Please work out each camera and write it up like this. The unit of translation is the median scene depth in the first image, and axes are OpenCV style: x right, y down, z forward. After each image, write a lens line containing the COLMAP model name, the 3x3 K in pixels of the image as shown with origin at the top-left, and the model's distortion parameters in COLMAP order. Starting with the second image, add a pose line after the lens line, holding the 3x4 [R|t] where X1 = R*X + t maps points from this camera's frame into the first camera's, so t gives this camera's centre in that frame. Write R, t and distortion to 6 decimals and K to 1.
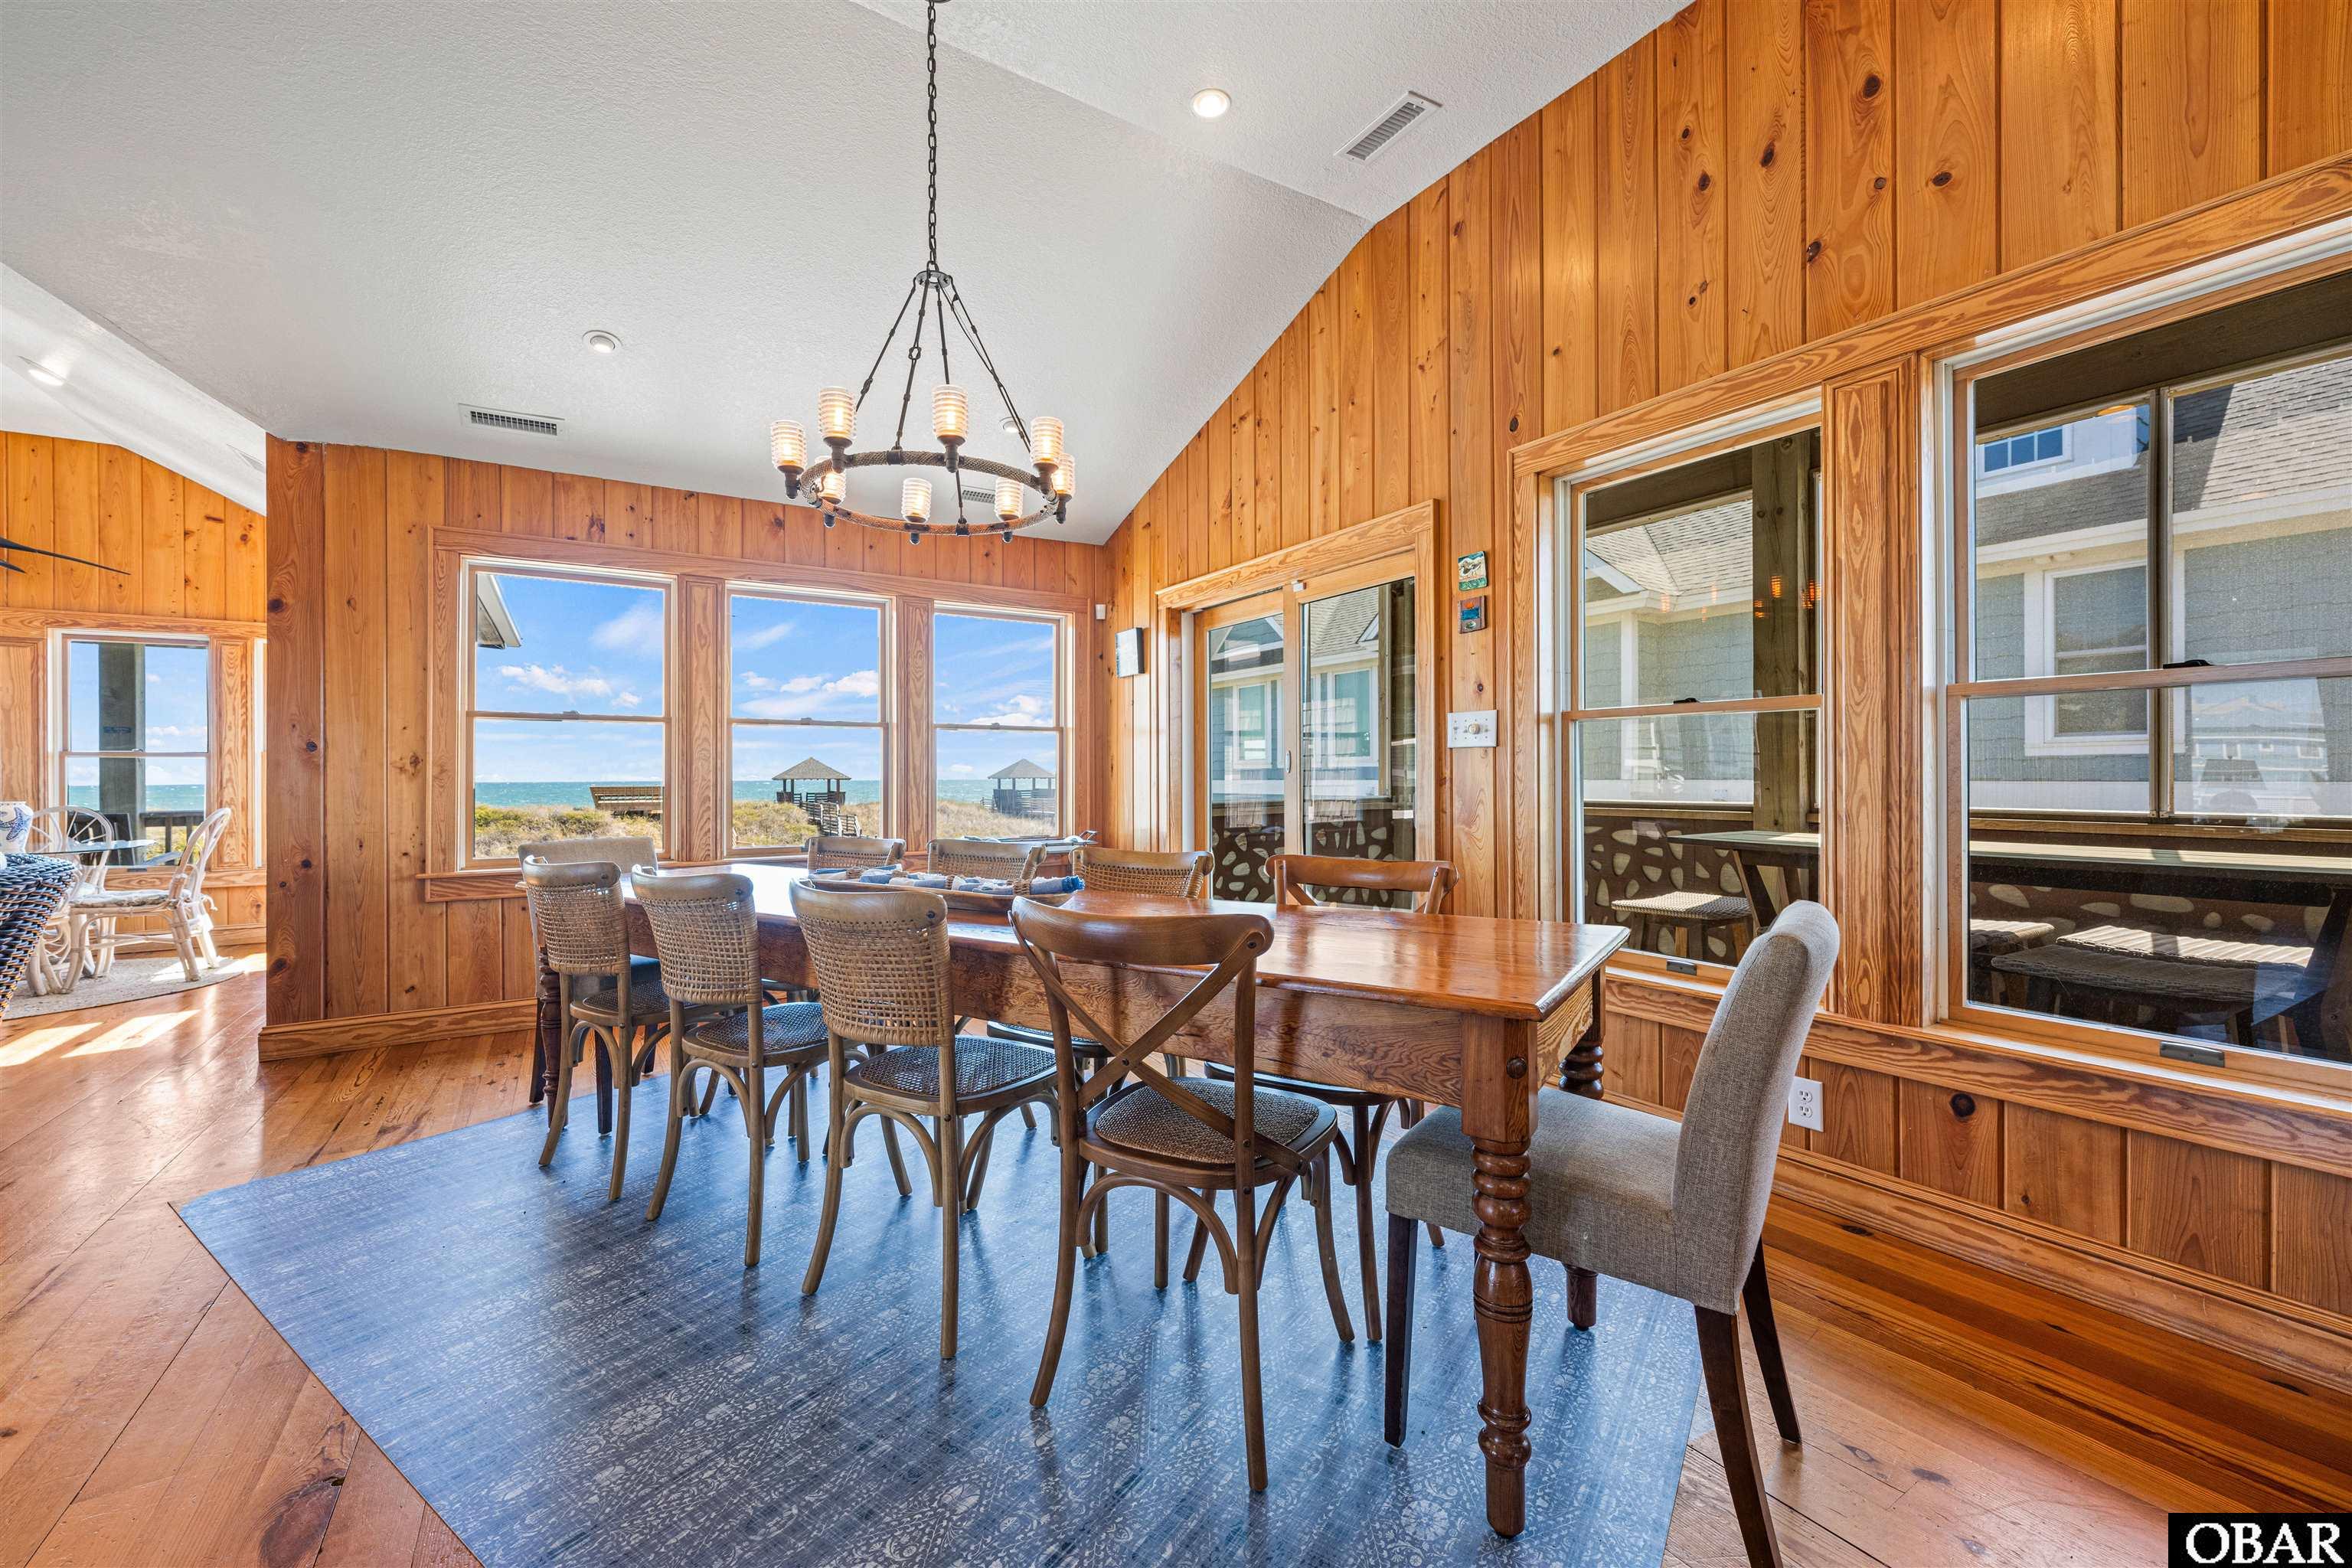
lens RADIAL K [[949.0, 0, 1180.4], [0, 949.0, 777.9], [0, 0, 1]] dist [-0.002047, 0.000204]
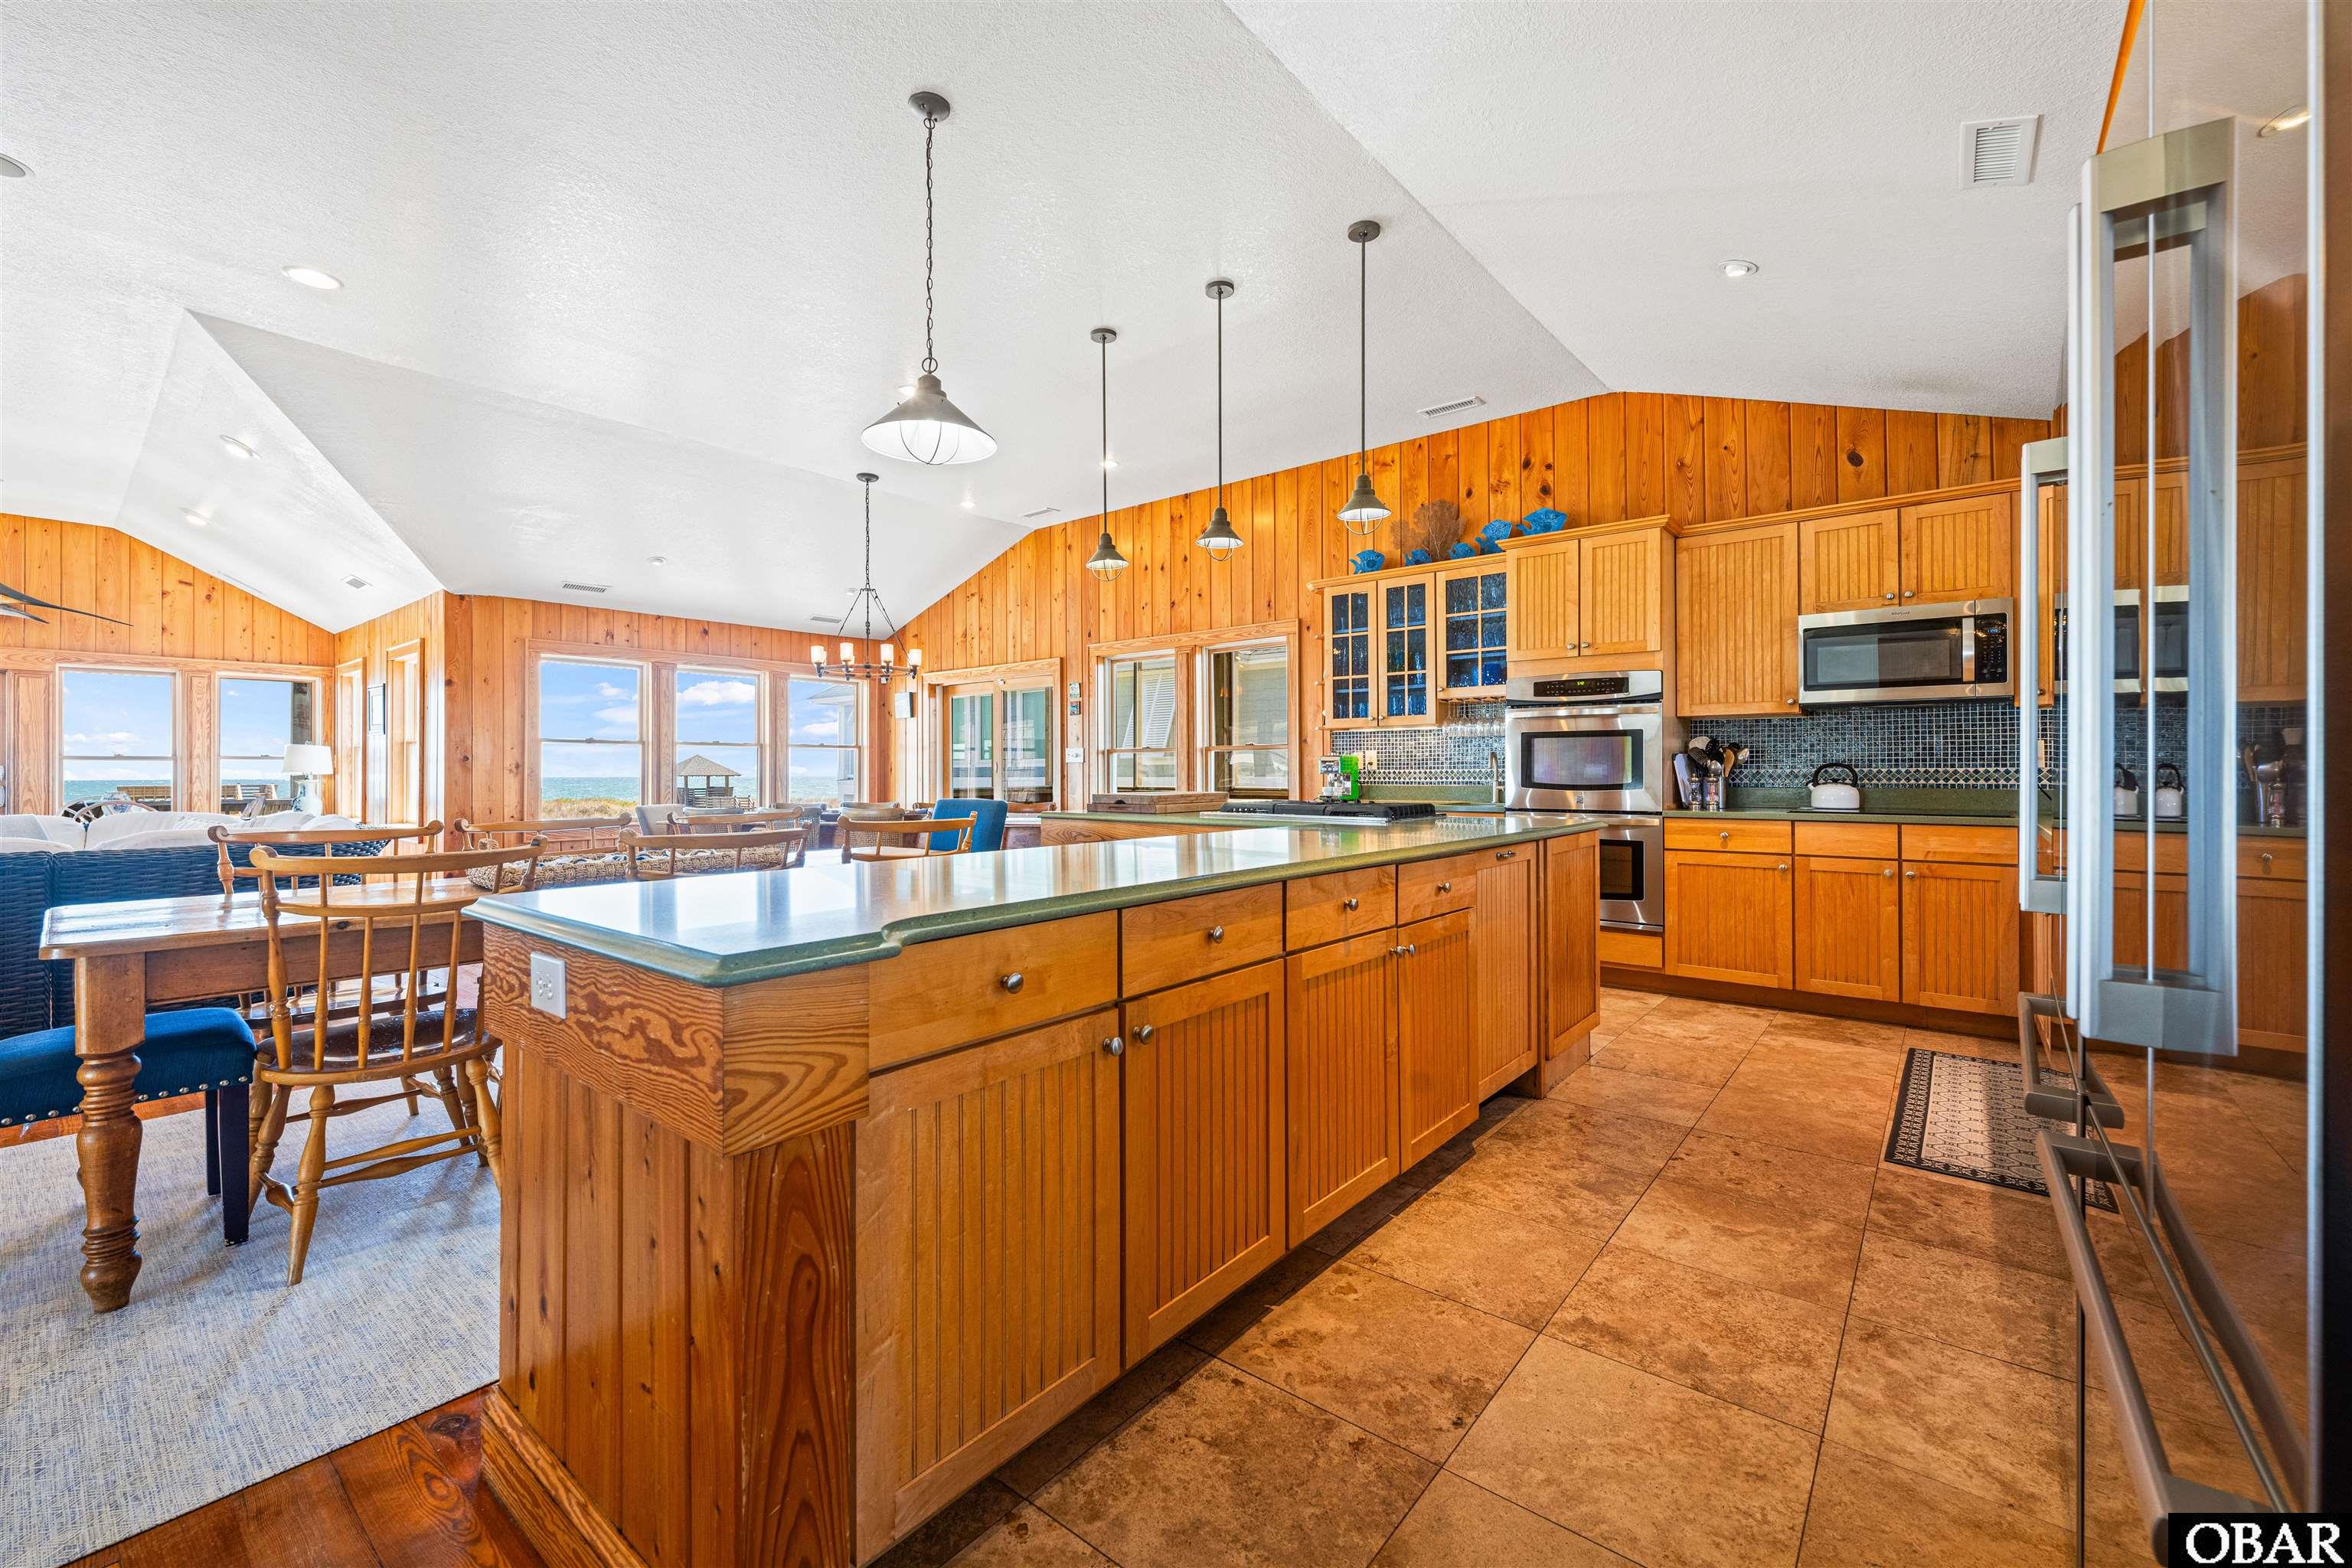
lens RADIAL K [[949.0, 0, 1183.7], [0, 949.0, 778.0], [0, 0, 1]] dist [-0.002047, 0.000204]
pose [[0.947451, -0.000859, 0.319901, -0.148017], [0.000330, 0.999998, 0.001708, 0.002270], [-0.319902, -0.001513, 0.947449, -1.000746]]
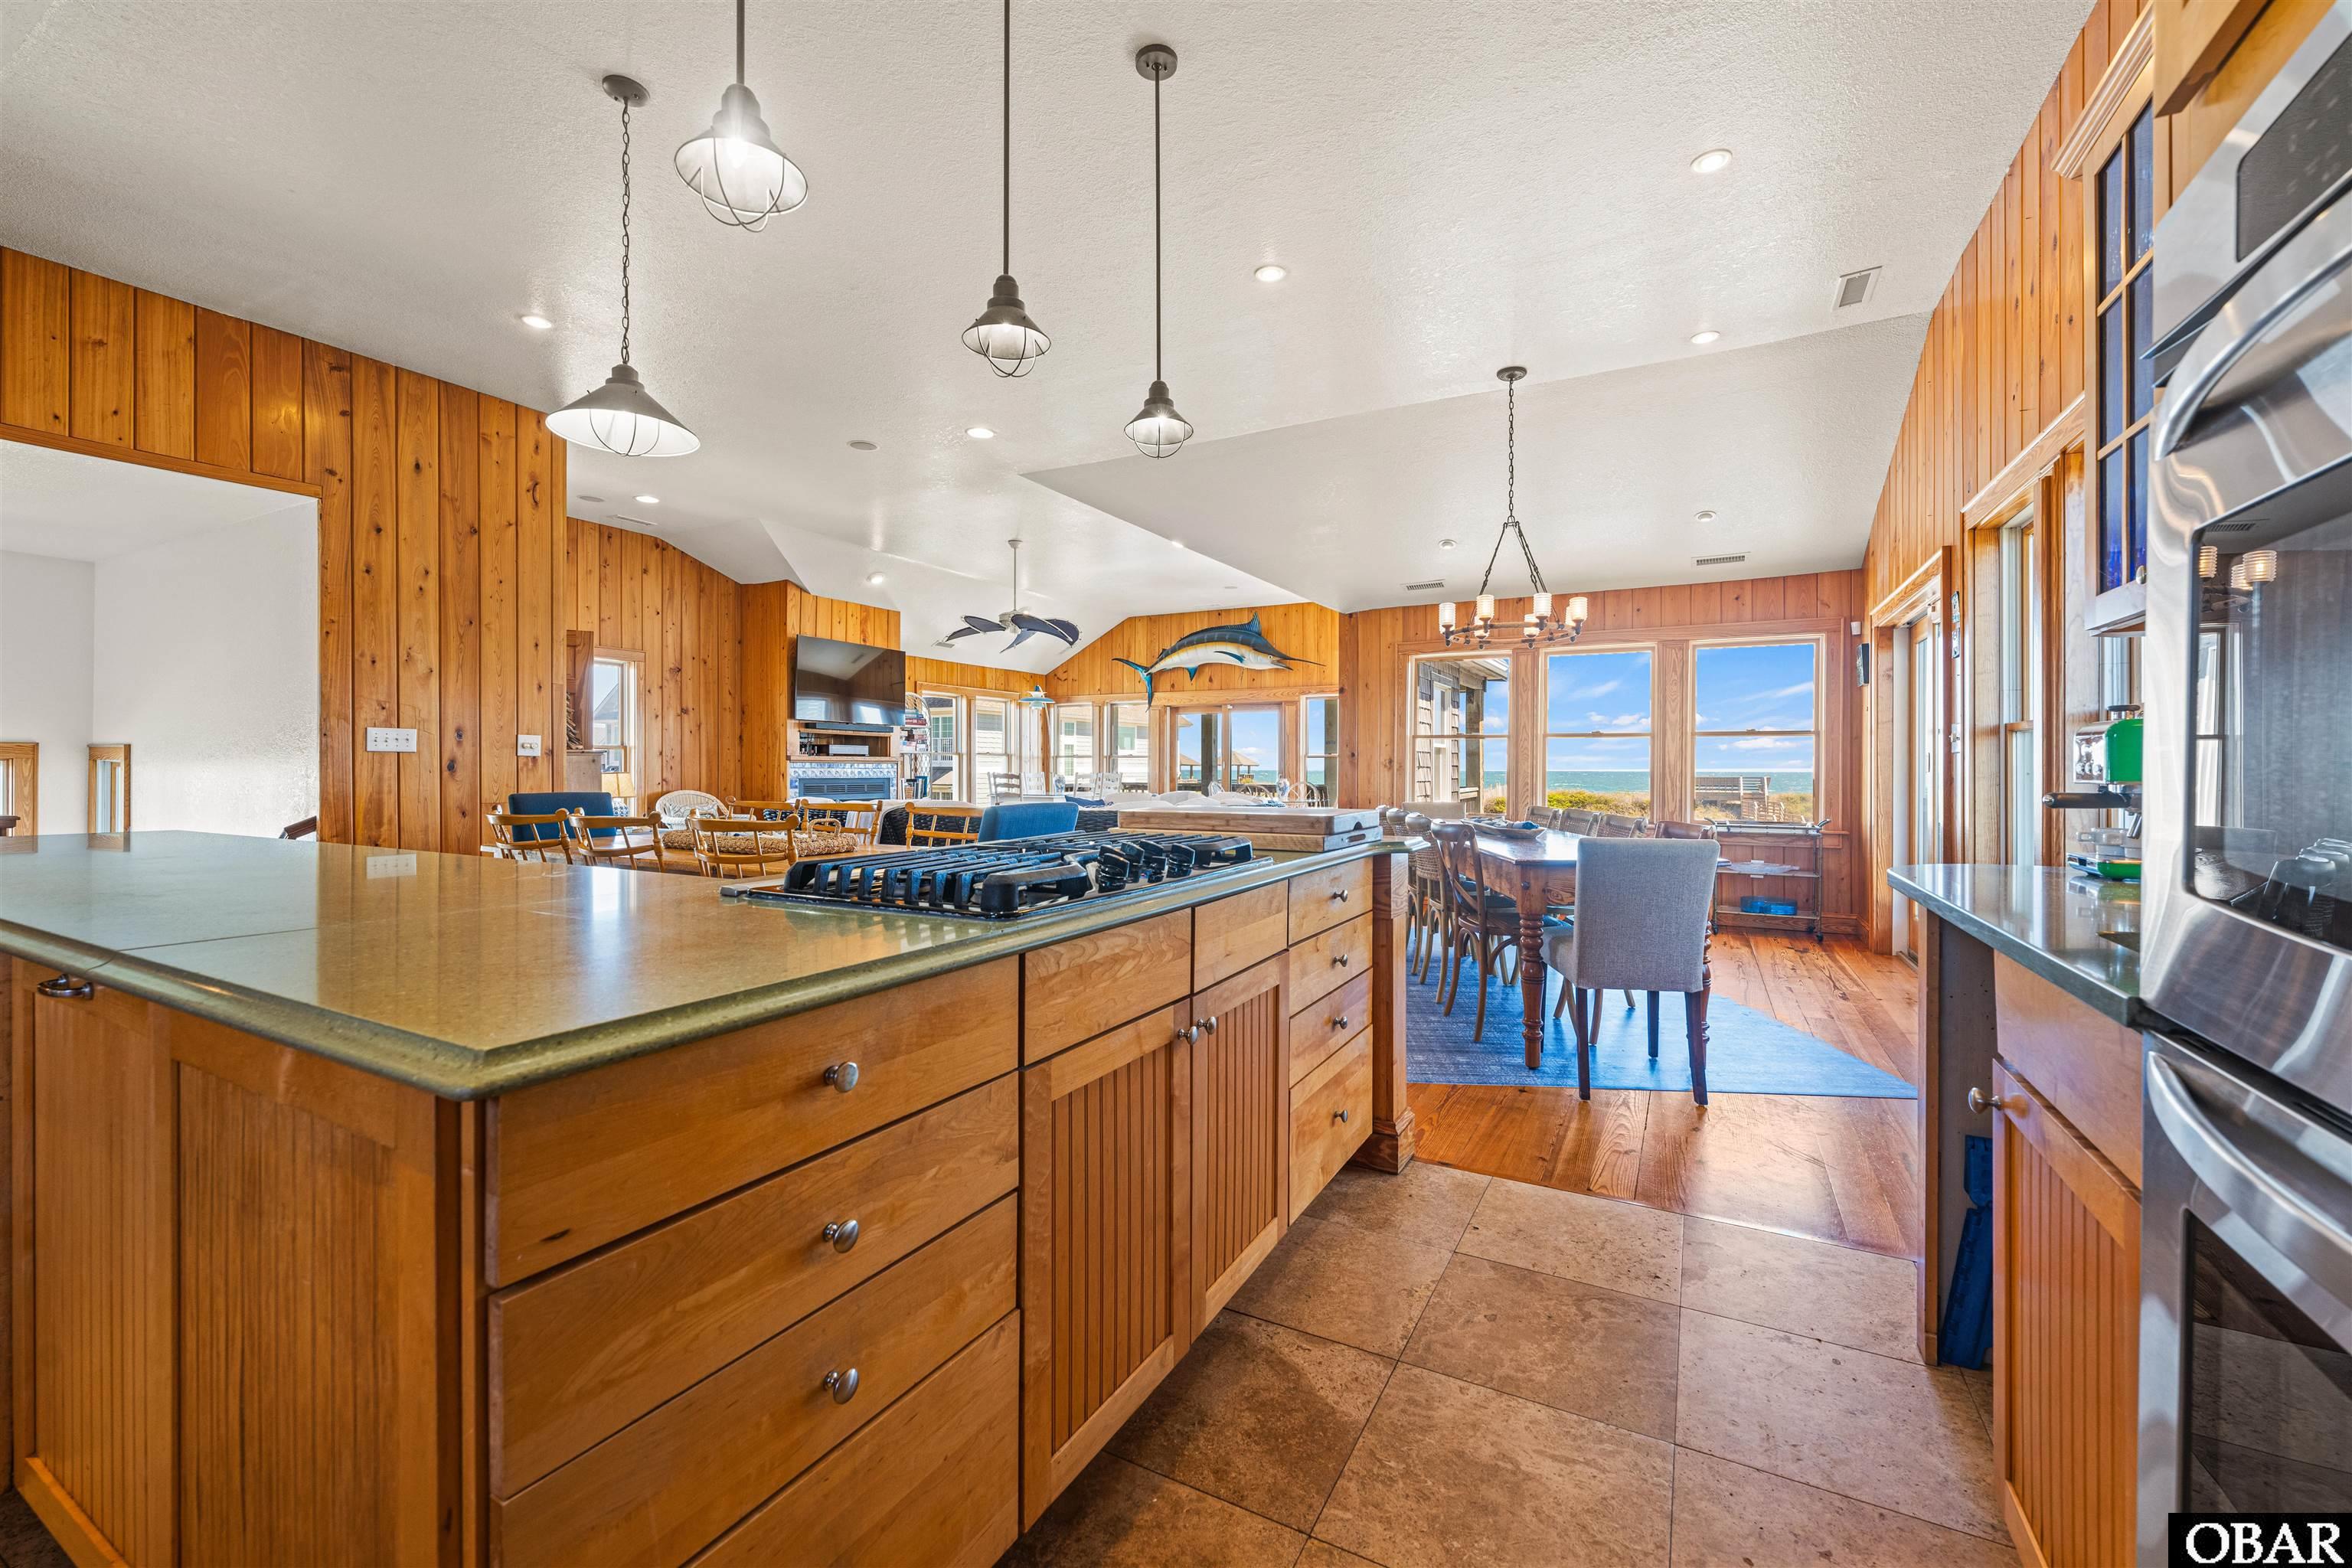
lens RADIAL K [[949.0, 0, 1184.3], [0, 949.0, 774.3], [0, 0, 1]] dist [-0.002047, 0.000204]
pose [[0.497074, 0.012429, -0.867619, 0.621581], [-0.007271, 0.999922, 0.010159, -0.006919], [0.867678, 0.001258, 0.497125, -0.325519]]
